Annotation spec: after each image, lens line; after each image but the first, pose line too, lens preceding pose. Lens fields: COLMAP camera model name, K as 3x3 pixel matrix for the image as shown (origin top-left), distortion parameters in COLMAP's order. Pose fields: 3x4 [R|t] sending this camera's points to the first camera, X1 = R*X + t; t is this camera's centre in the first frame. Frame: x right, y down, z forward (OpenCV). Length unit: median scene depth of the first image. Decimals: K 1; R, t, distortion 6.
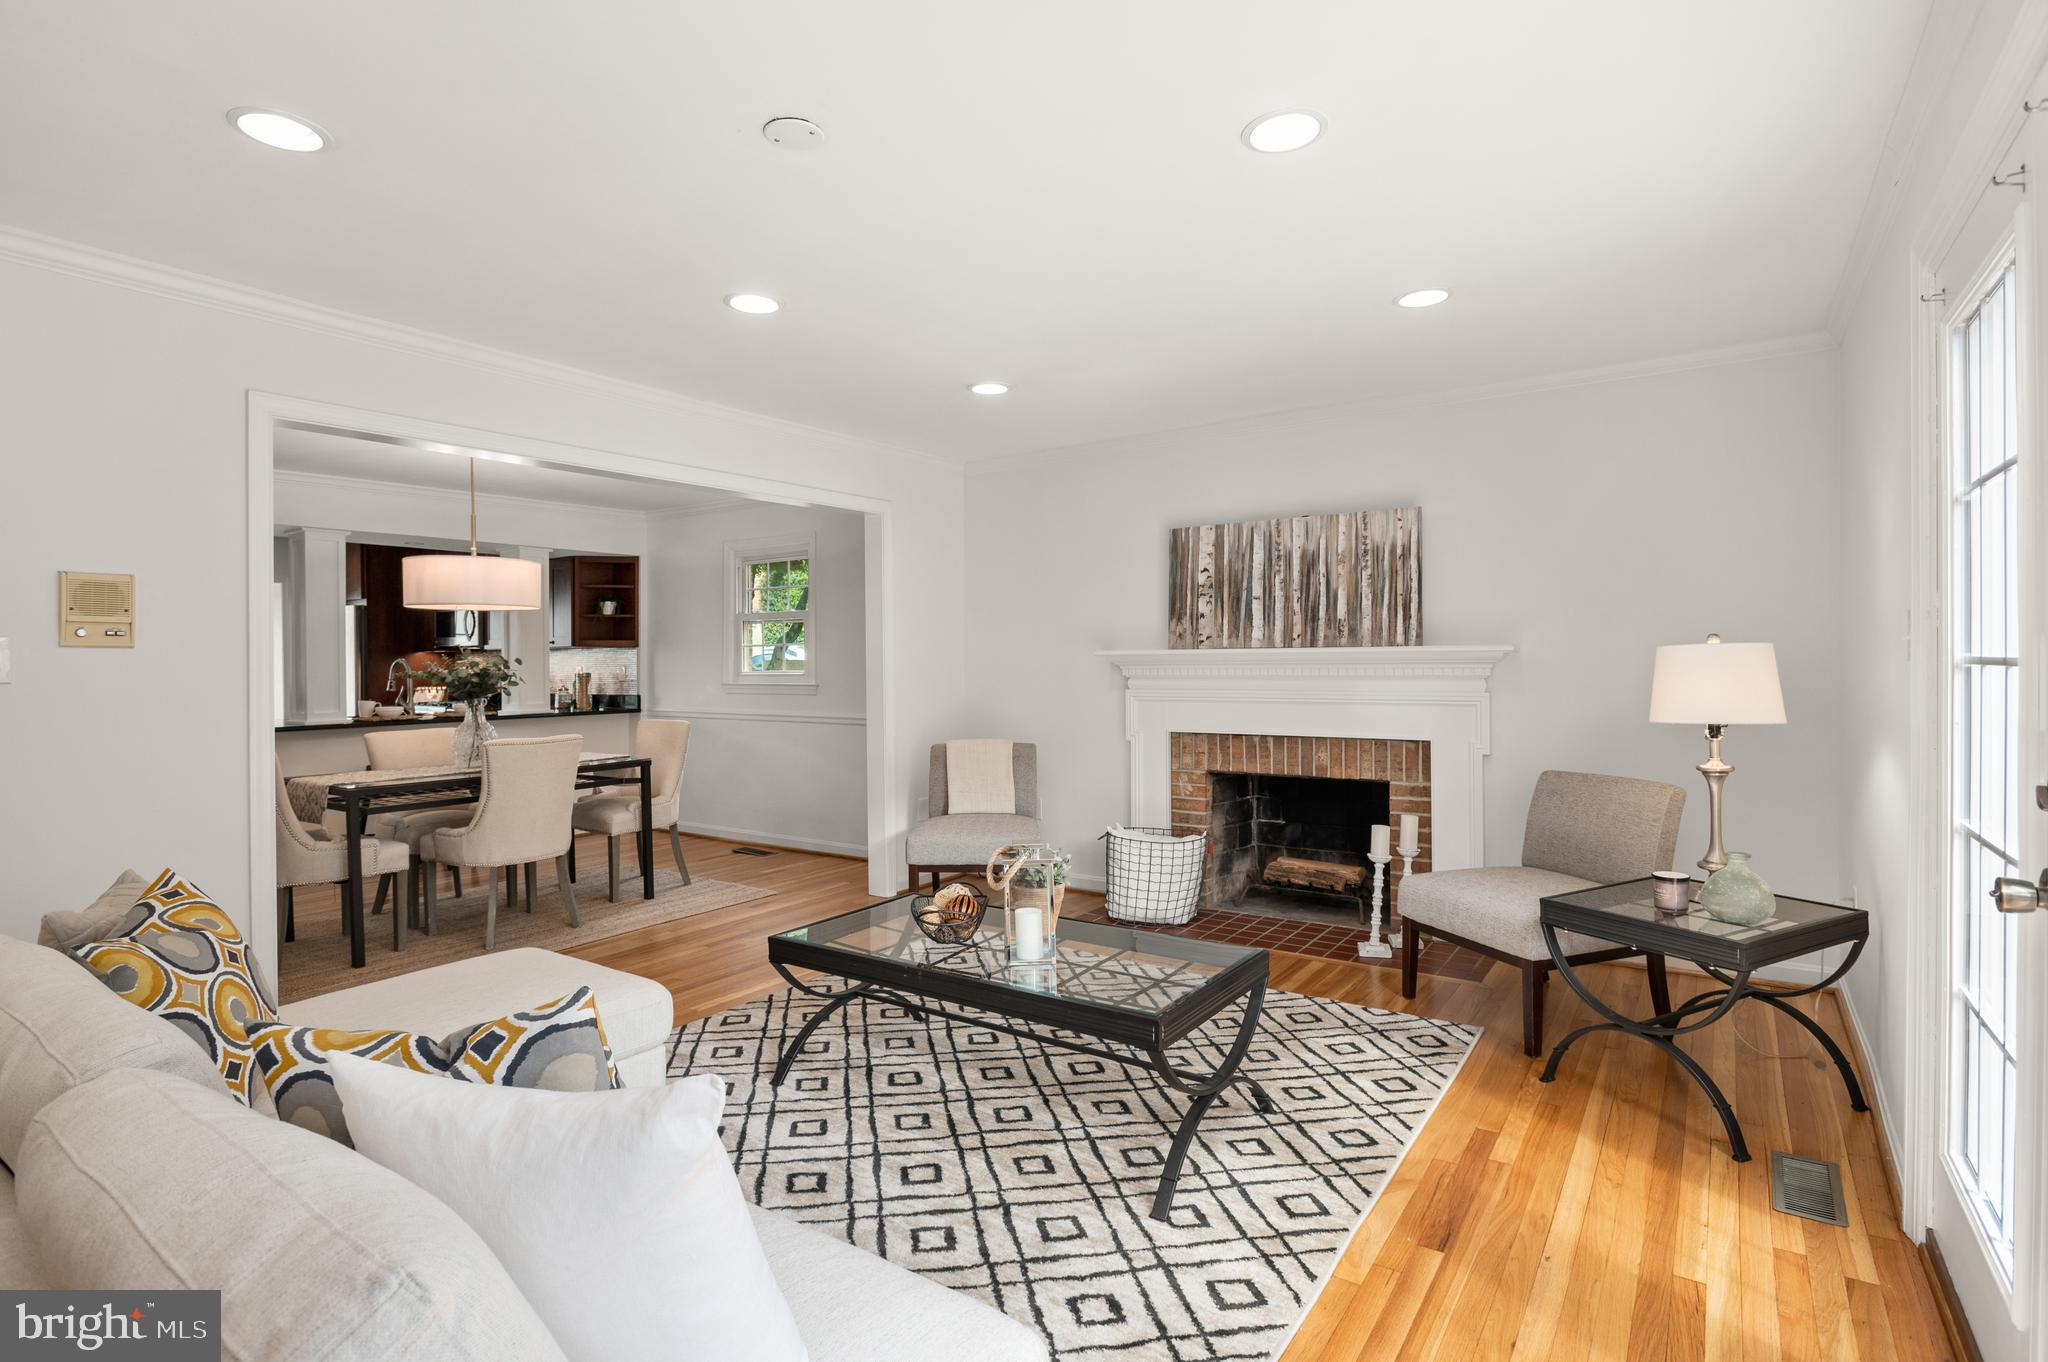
lens RADIAL K [[1001.7, 0, 1011.9], [0, 1001.7, 658.4], [0, 0, 1]] dist [-0.014896, 0.000188]
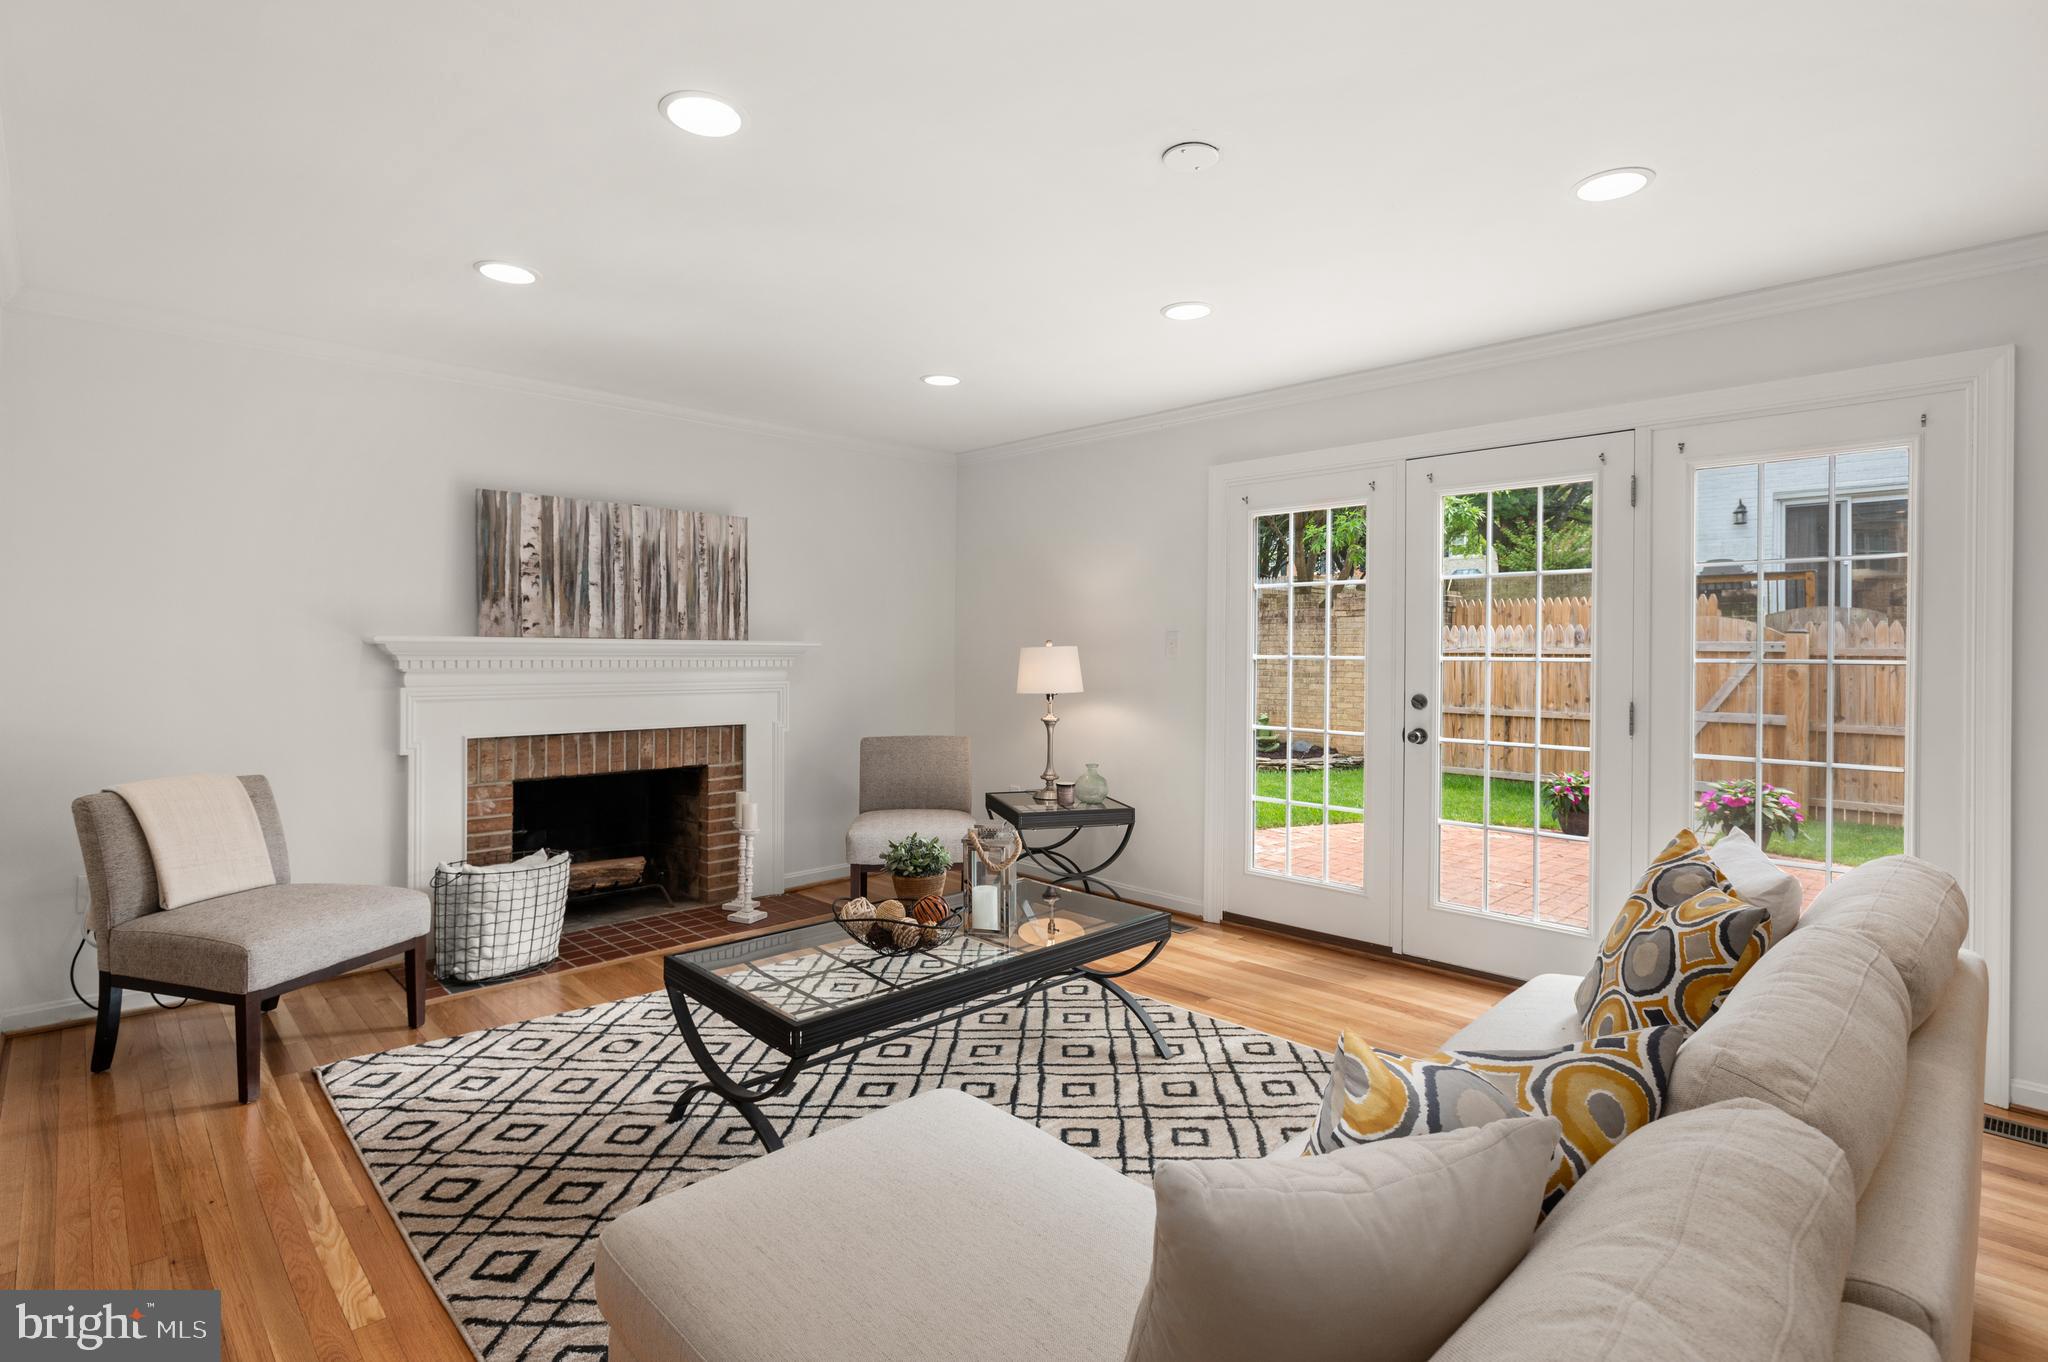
lens RADIAL K [[987.6, 0, 1017.8], [0, 987.6, 654.7], [0, 0, 1]] dist [-0.013303, 0.000117]
pose [[0.177923, 0.007881, 0.984013, -0.585019], [-0.010536, 0.999926, -0.006103, 0.006389], [-0.983988, -0.009282, 0.177993, 0.456765]]
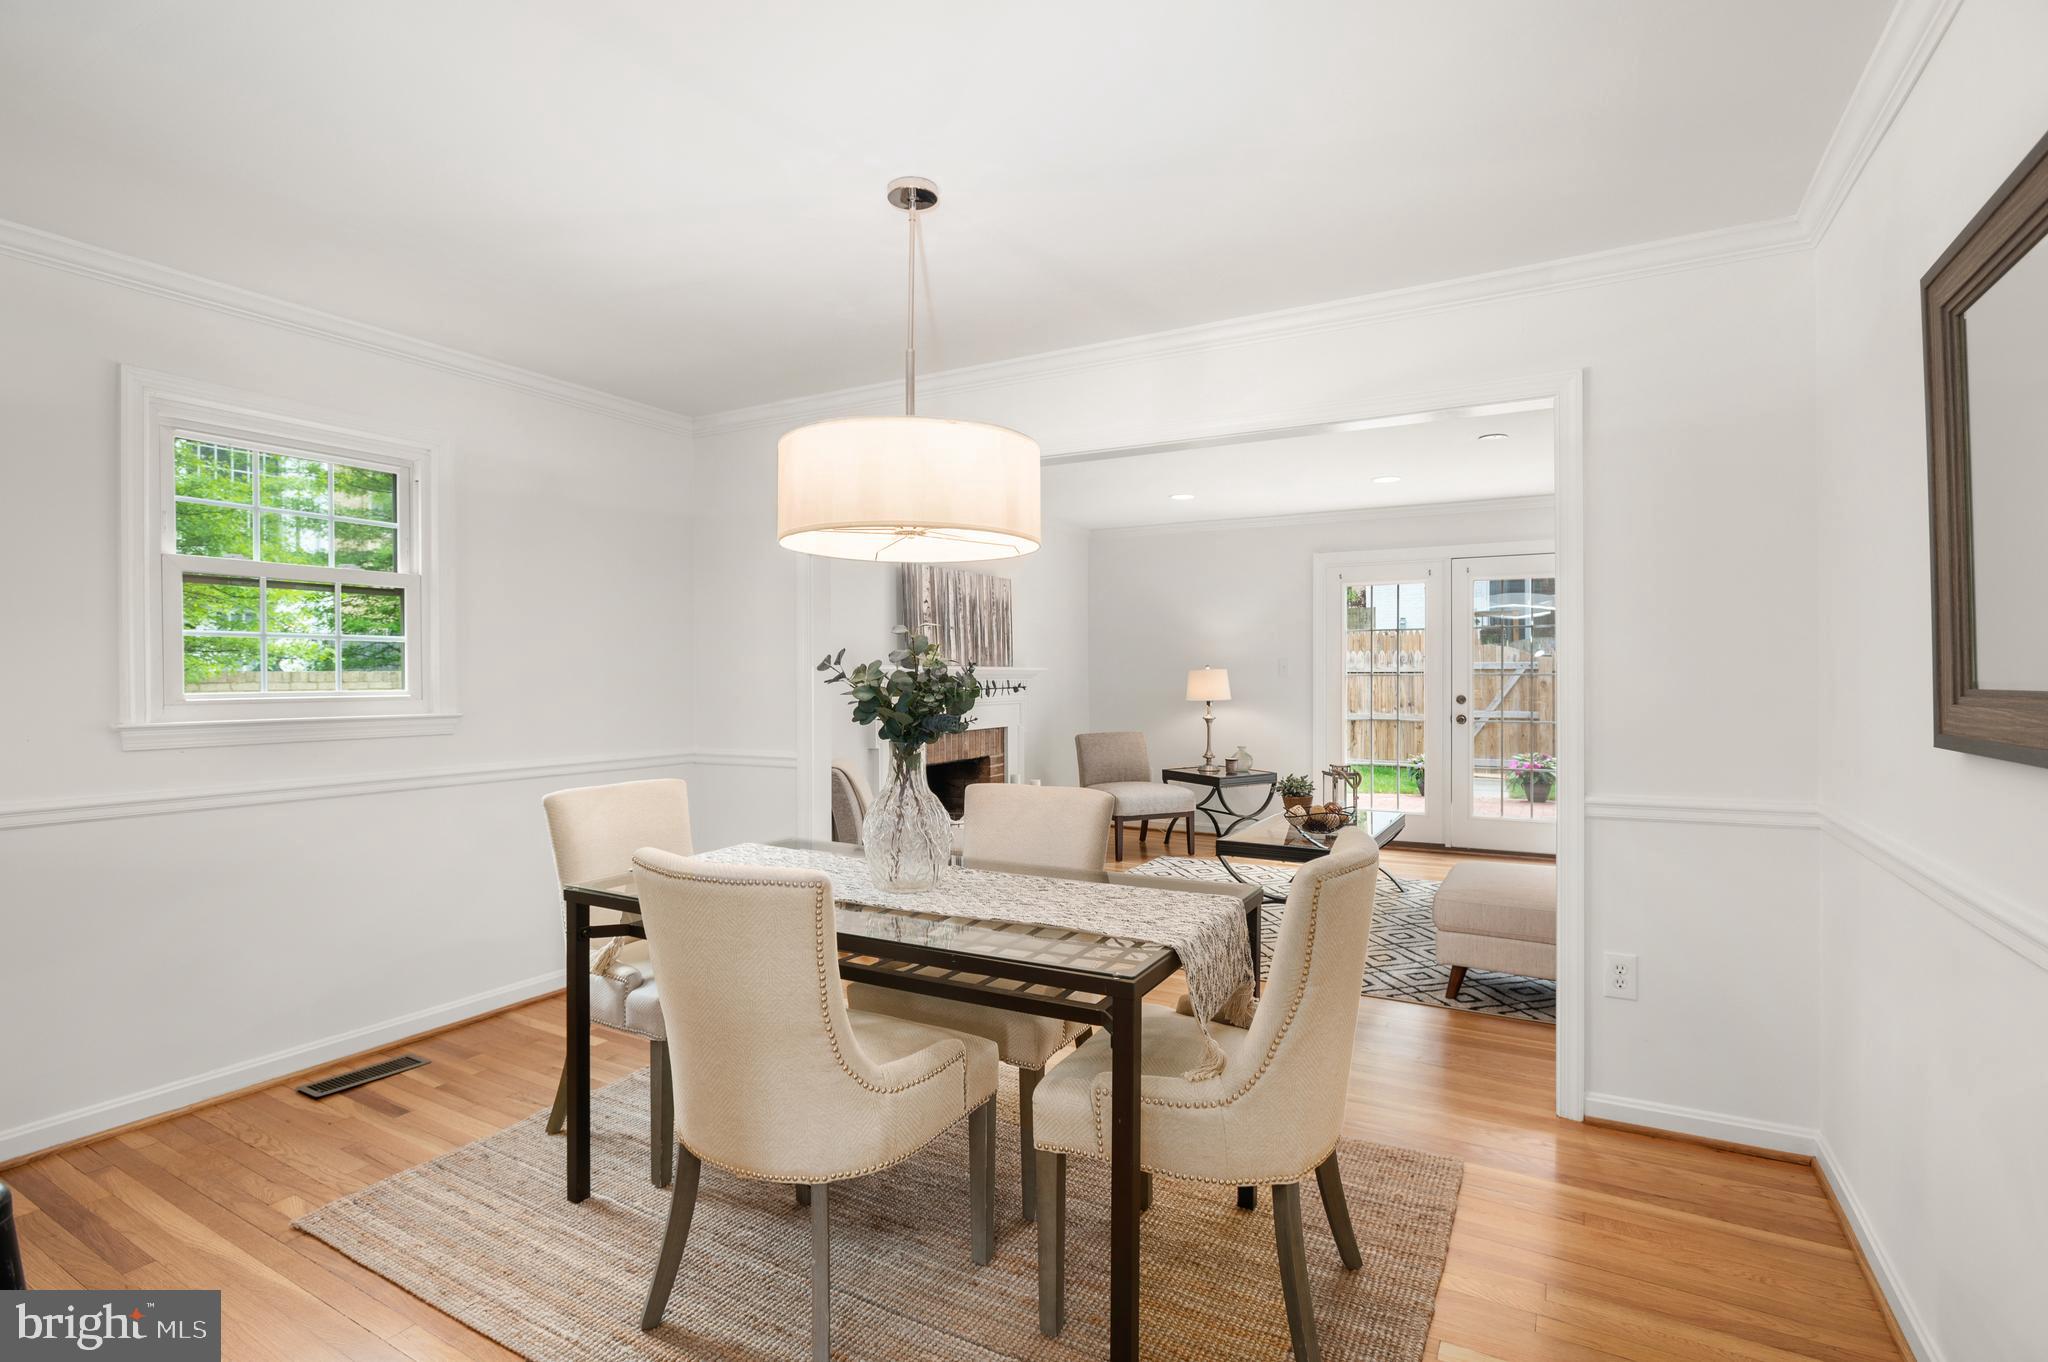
lens RADIAL K [[975.0, 0, 1024.0], [0, 975.0, 681.0], [0, 0, 1]] dist [-0.011943, 0.000083]
pose [[-0.103152, 0.003693, 0.994659, -1.049322], [0.001474, 0.999993, -0.003560, 0.014353], [-0.994665, 0.001099, -0.103156, 1.047567]]
